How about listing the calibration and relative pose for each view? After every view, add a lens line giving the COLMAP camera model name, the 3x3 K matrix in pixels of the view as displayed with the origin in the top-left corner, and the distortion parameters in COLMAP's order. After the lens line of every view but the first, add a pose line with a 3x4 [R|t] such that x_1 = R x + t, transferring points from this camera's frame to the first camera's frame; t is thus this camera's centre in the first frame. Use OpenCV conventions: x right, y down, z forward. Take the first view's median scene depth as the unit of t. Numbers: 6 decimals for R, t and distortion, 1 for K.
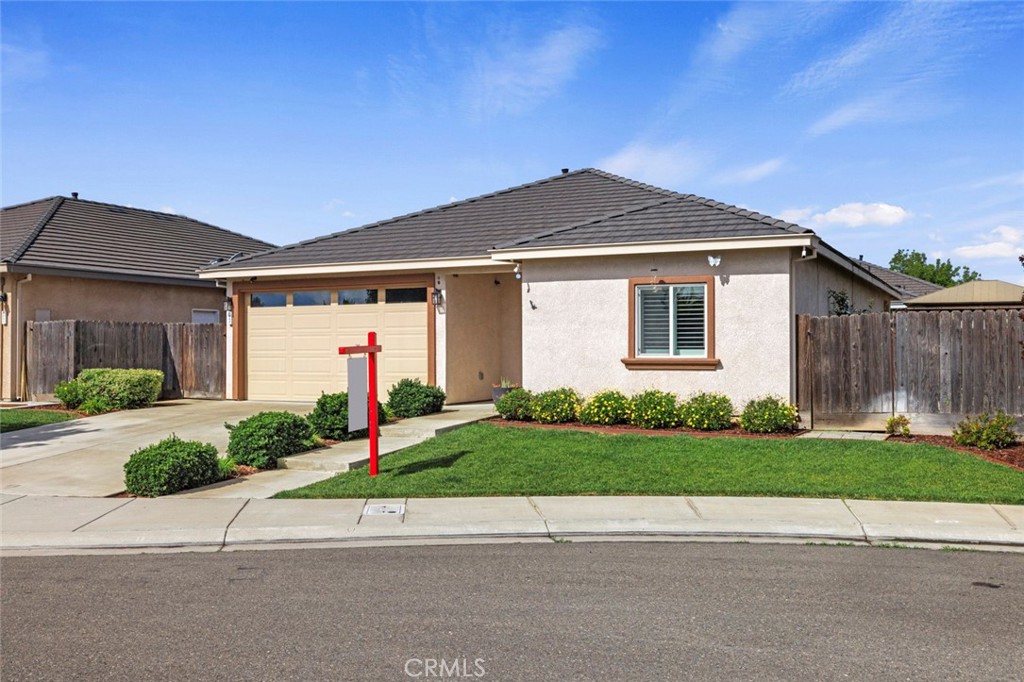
lens RADIAL K [[985.3, 0, 515.9], [0, 985.3, 339.9], [0, 0, 1]] dist [0.004263, 0.000000]
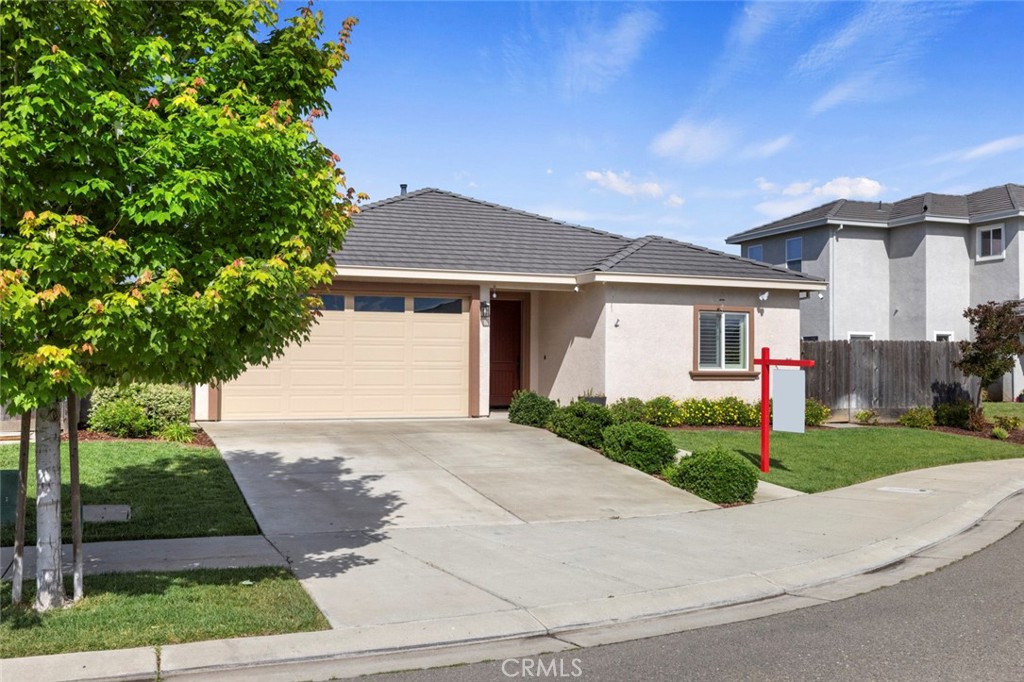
lens RADIAL K [[985.3, 0, 506.1], [0, 985.3, 344.2], [0, 0, 1]] dist [0.004263, 0.000000]
pose [[0.682472, 0.022887, 0.730554, -0.928950], [-0.014885, 0.999738, -0.017414, 0.010355], [-0.730761, 0.001011, 0.682633, 0.342250]]
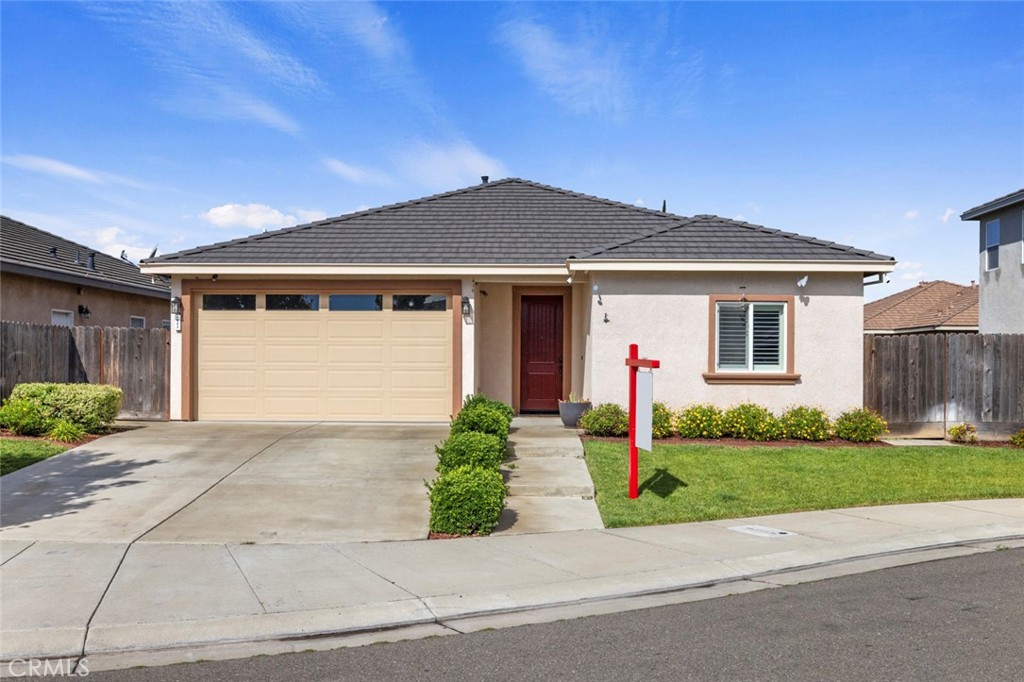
lens RADIAL K [[985.3, 0, 521.6], [0, 985.3, 365.5], [0, 0, 1]] dist [0.004263, 0.000000]
pose [[0.904927, 0.007473, 0.425501, -0.495088], [-0.012074, 0.999894, 0.008117, 0.005050], [-0.425395, -0.012483, 0.904922, 0.159929]]
